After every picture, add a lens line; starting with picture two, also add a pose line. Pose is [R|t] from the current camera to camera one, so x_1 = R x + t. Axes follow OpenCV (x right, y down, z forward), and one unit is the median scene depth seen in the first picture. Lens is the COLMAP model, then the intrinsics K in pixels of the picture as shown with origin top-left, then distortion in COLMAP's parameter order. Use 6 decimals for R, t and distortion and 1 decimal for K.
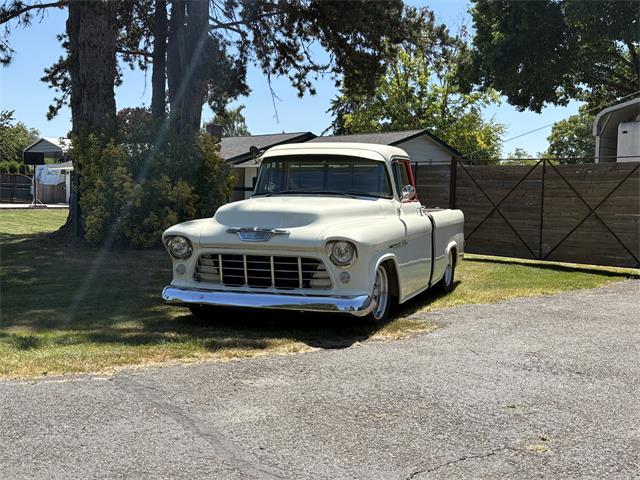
lens RADIAL K [[749.5, 0, 321.3], [0, 749.5, 249.2], [0, 0, 1]] dist [0.122276, -0.399593]
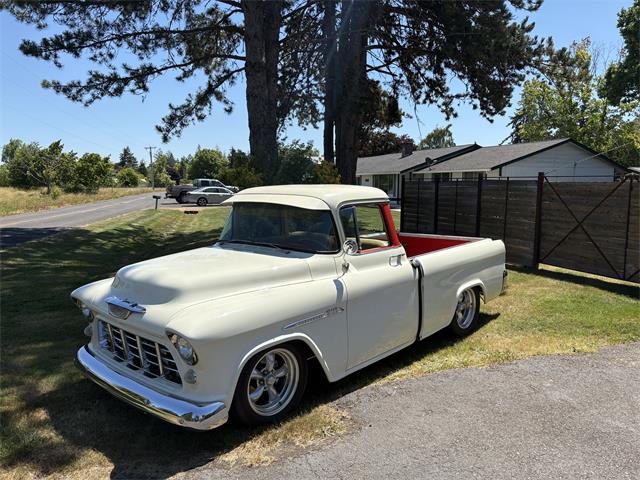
lens RADIAL K [[488.0, 0, 325.7], [0, 488.0, 240.4], [0, 0, 1]] dist [0.010662, -0.001472]
pose [[0.928034, 0.019084, -0.372005, 0.096587], [-0.003711, 0.999111, 0.041998, -0.035278], [0.372476, -0.037595, 0.927280, 0.160488]]
